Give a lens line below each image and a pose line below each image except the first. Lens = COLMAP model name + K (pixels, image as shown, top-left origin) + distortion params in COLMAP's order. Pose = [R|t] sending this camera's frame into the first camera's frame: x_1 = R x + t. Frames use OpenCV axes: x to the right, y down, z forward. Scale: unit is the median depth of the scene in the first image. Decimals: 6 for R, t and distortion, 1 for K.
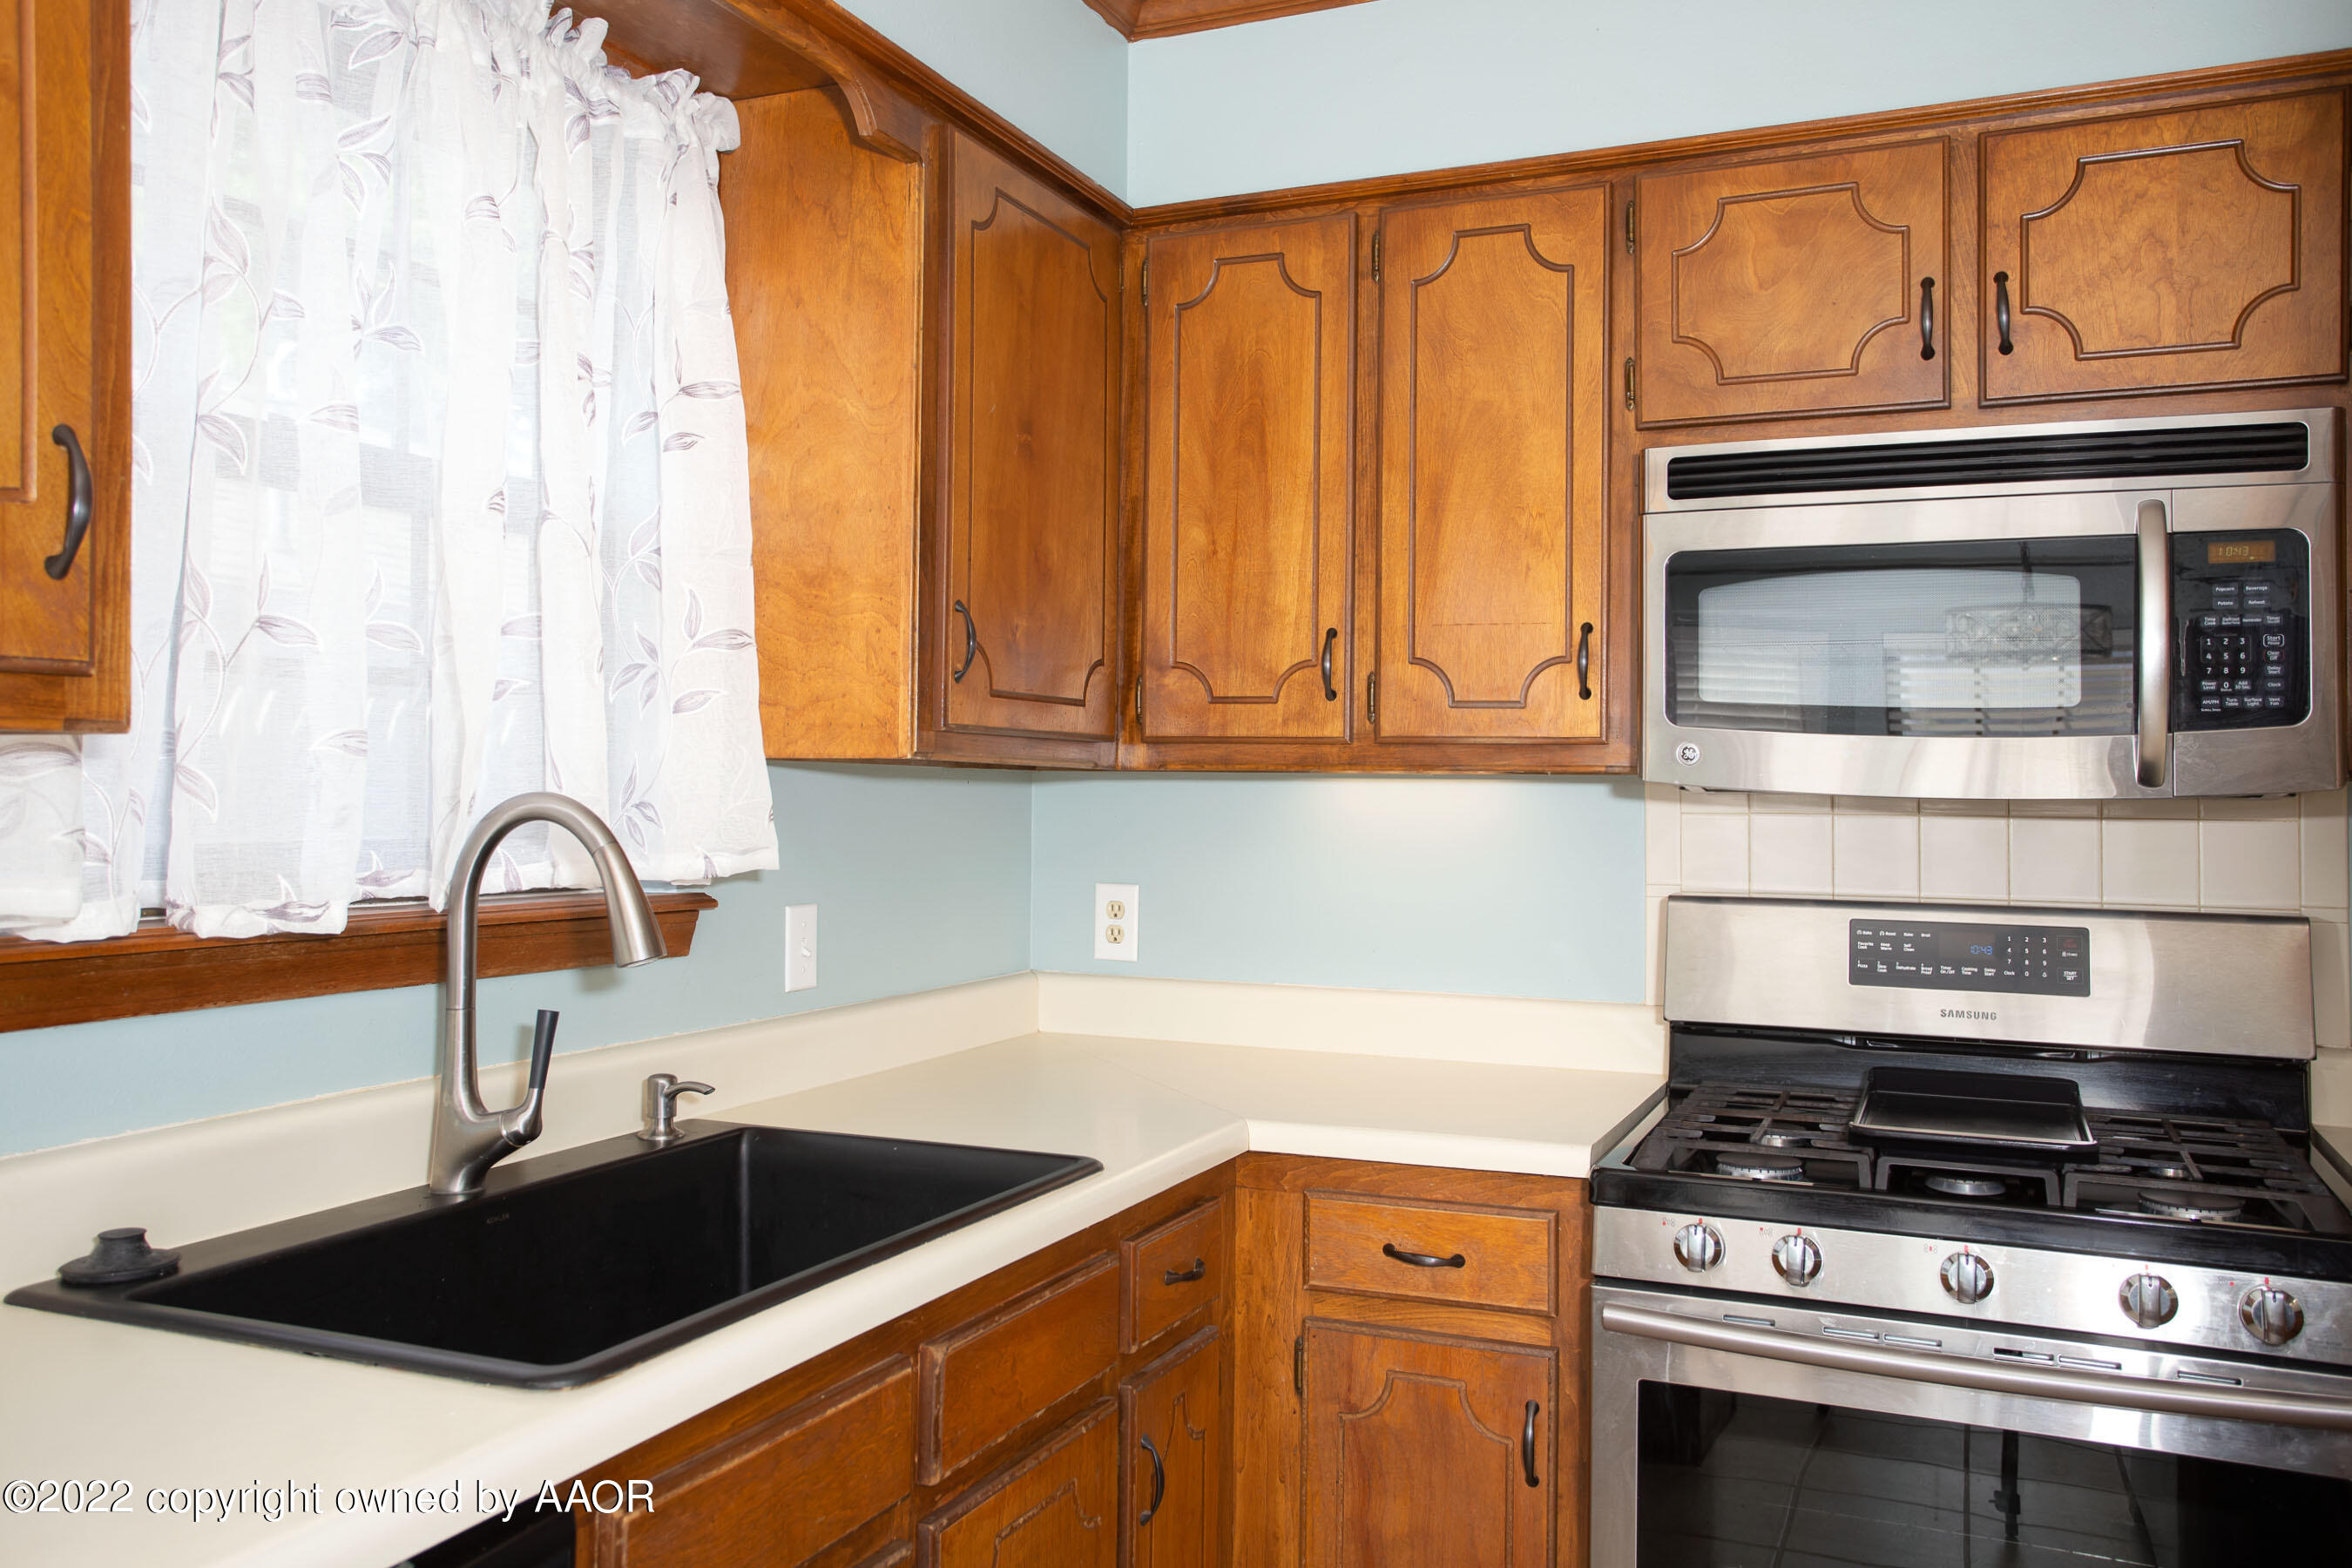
lens RADIAL K [[1964.0, 0, 1152.5], [0, 1964.0, 786.6], [0, 0, 1]] dist [-0.012555, 0.036520]
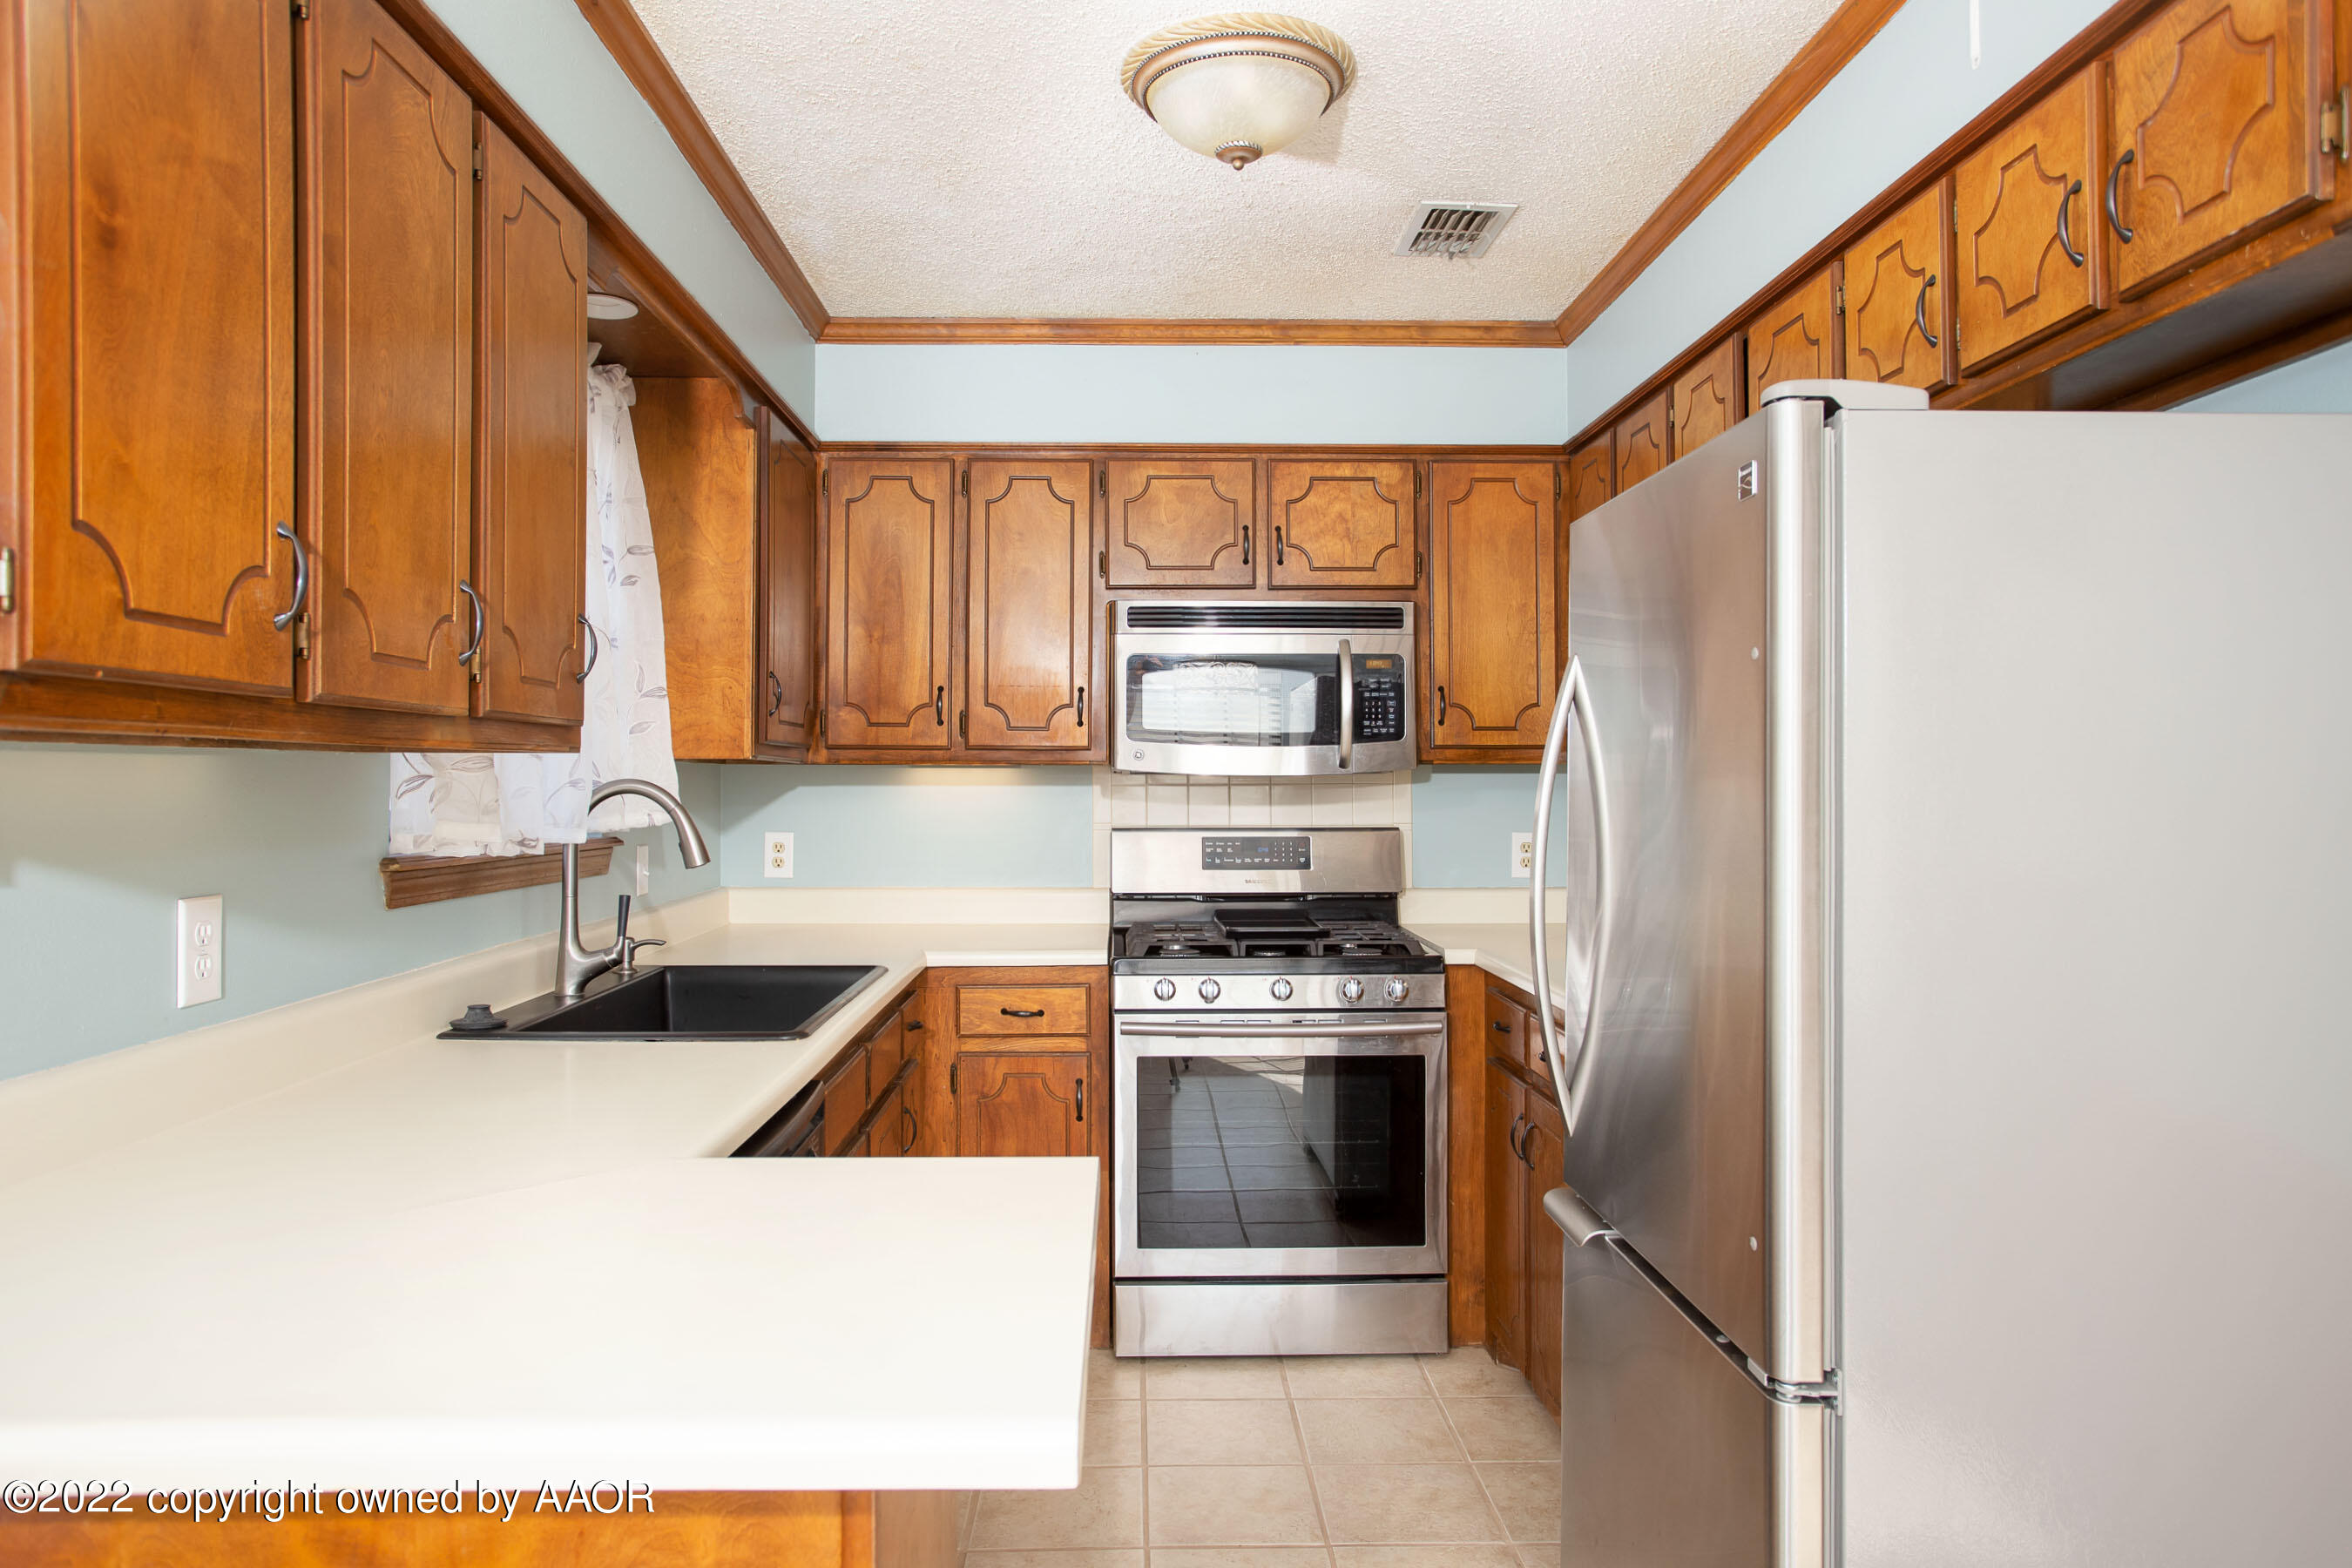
lens RADIAL K [[1550.2, 0, 1168.5], [0, 1550.2, 788.6], [0, 0, 1]] dist [-0.000483, 0.028524]
pose [[0.904839, -0.012173, 0.425580, -0.371874], [0.007911, 0.999899, 0.011782, -0.000514], [-0.425681, -0.007294, 0.904844, -0.442319]]
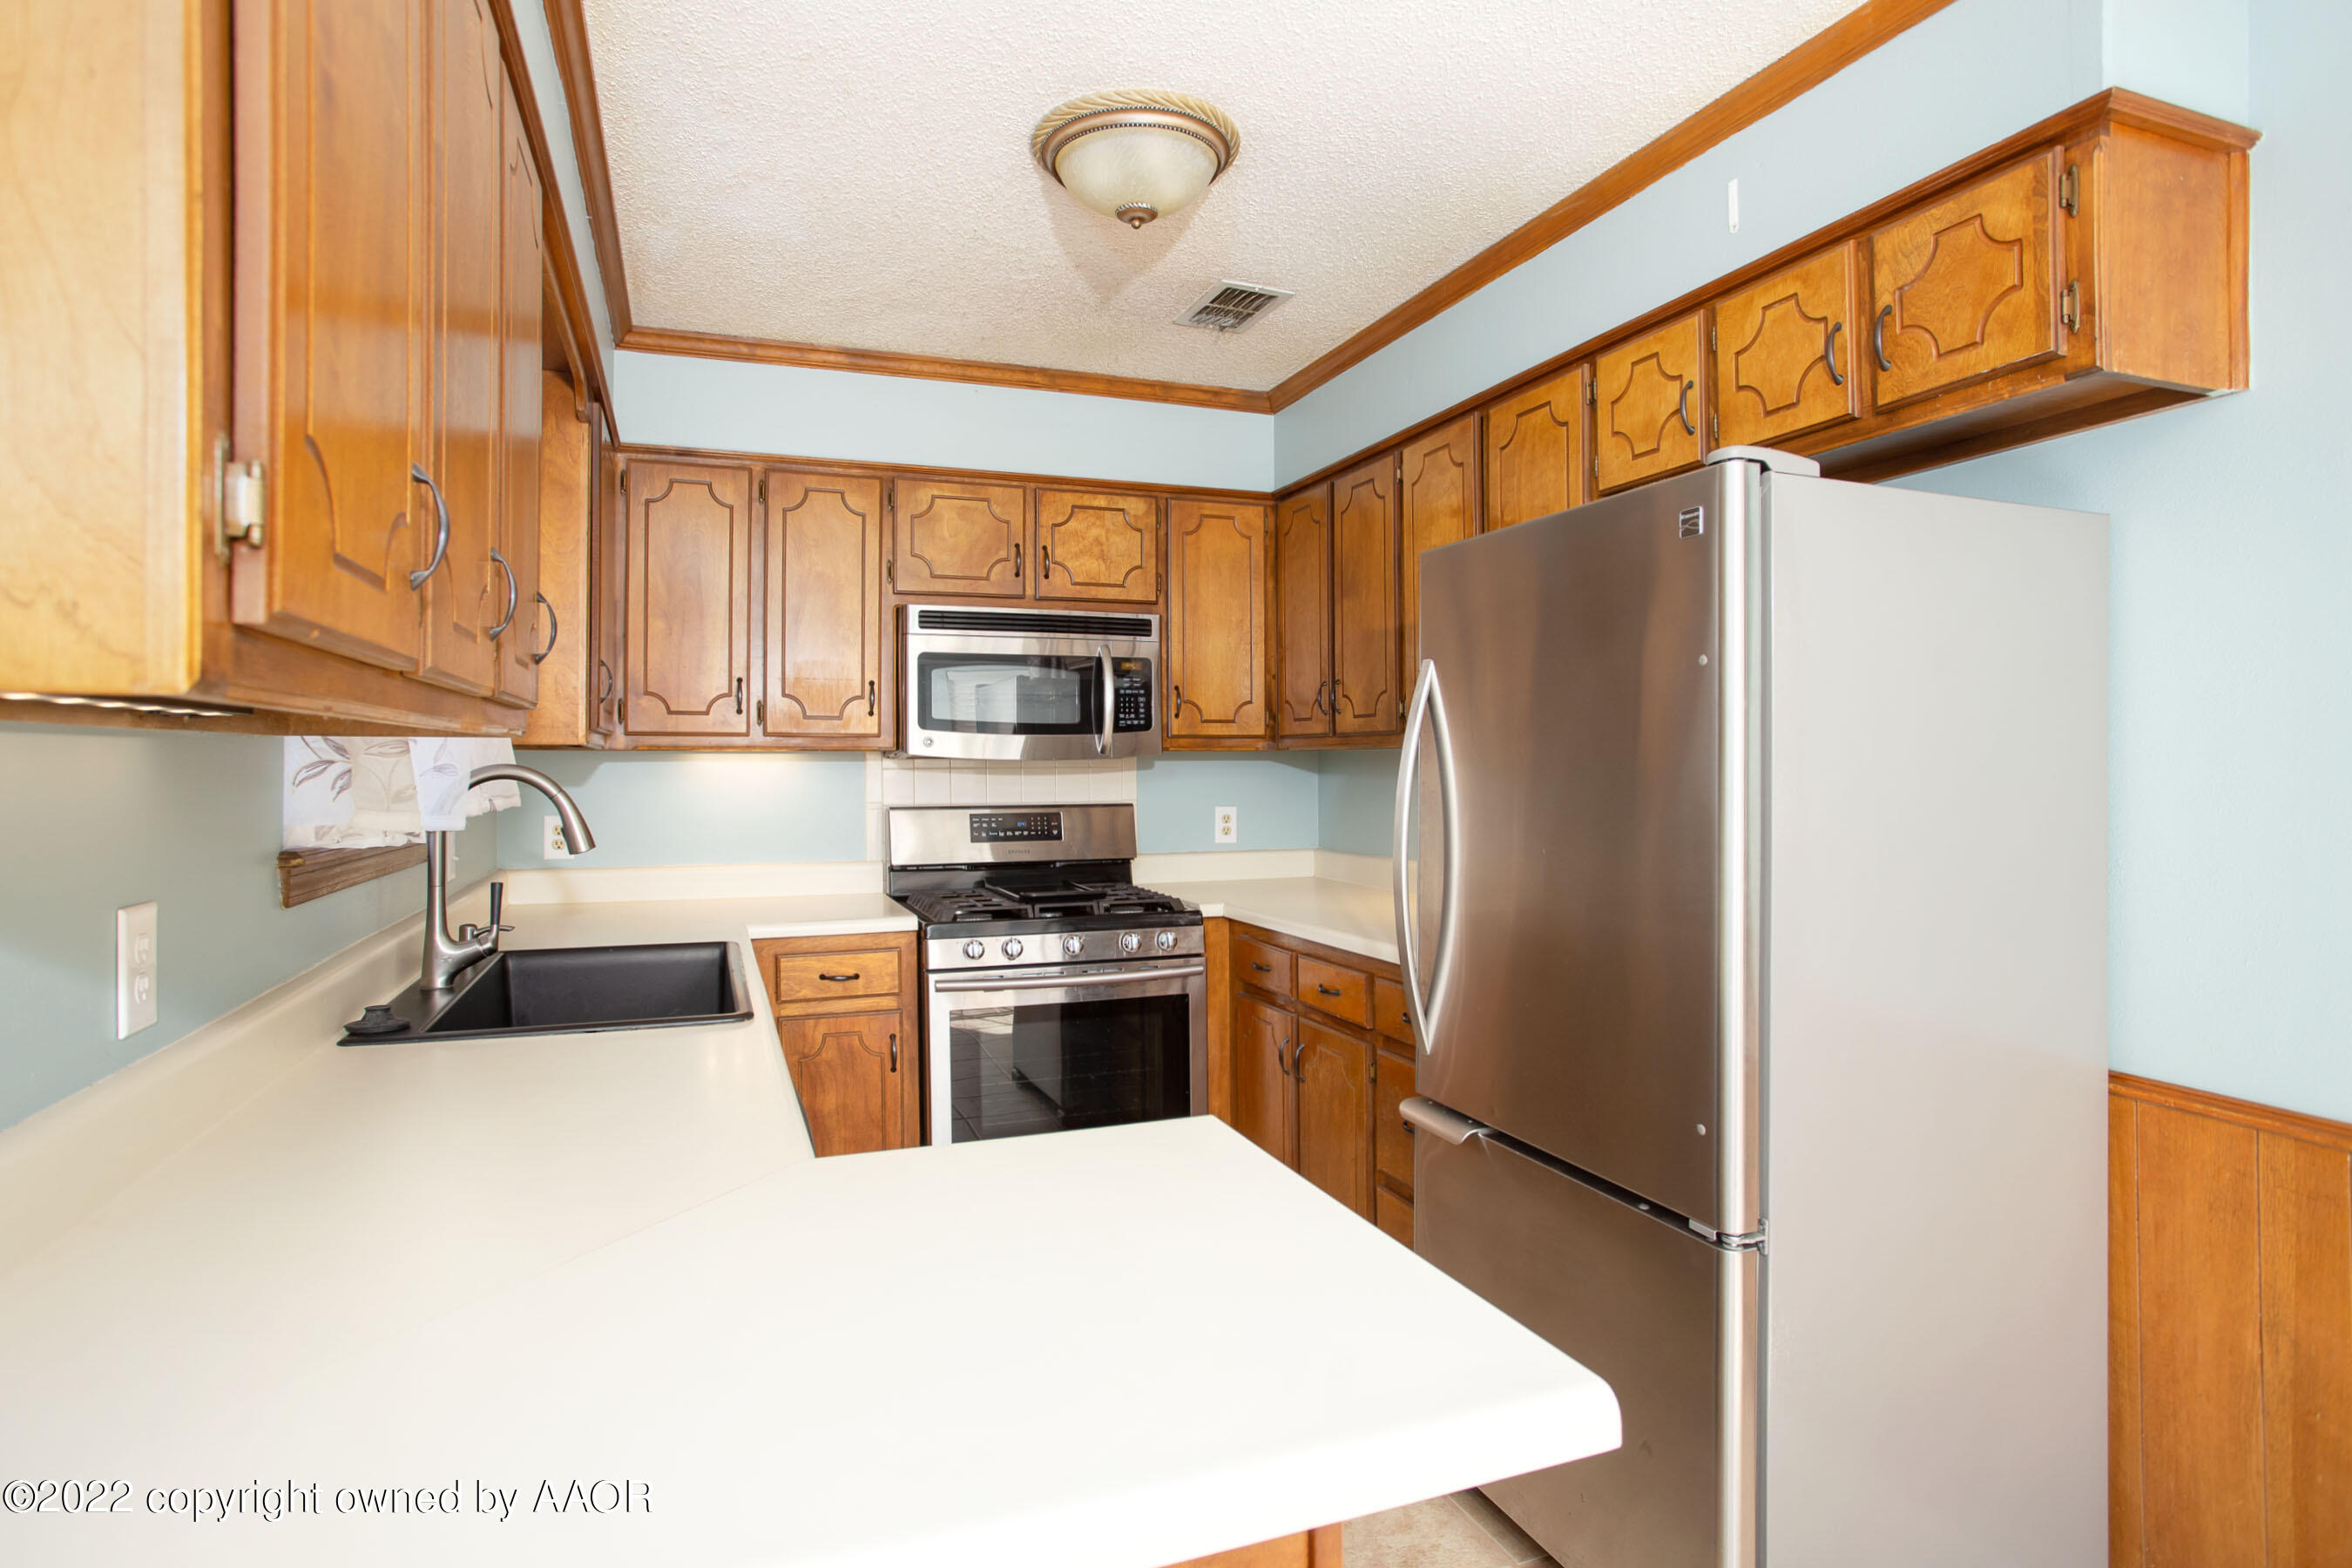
lens RADIAL K [[1251.8, 0, 1165.2], [0, 1251.8, 770.6], [0, 0, 1]] dist [-0.037892, -0.000514]
pose [[0.708819, -0.016585, 0.705196, -0.545862], [0.009209, 0.999856, 0.014259, -0.001673], [-0.705331, -0.003612, 0.708869, -0.205352]]
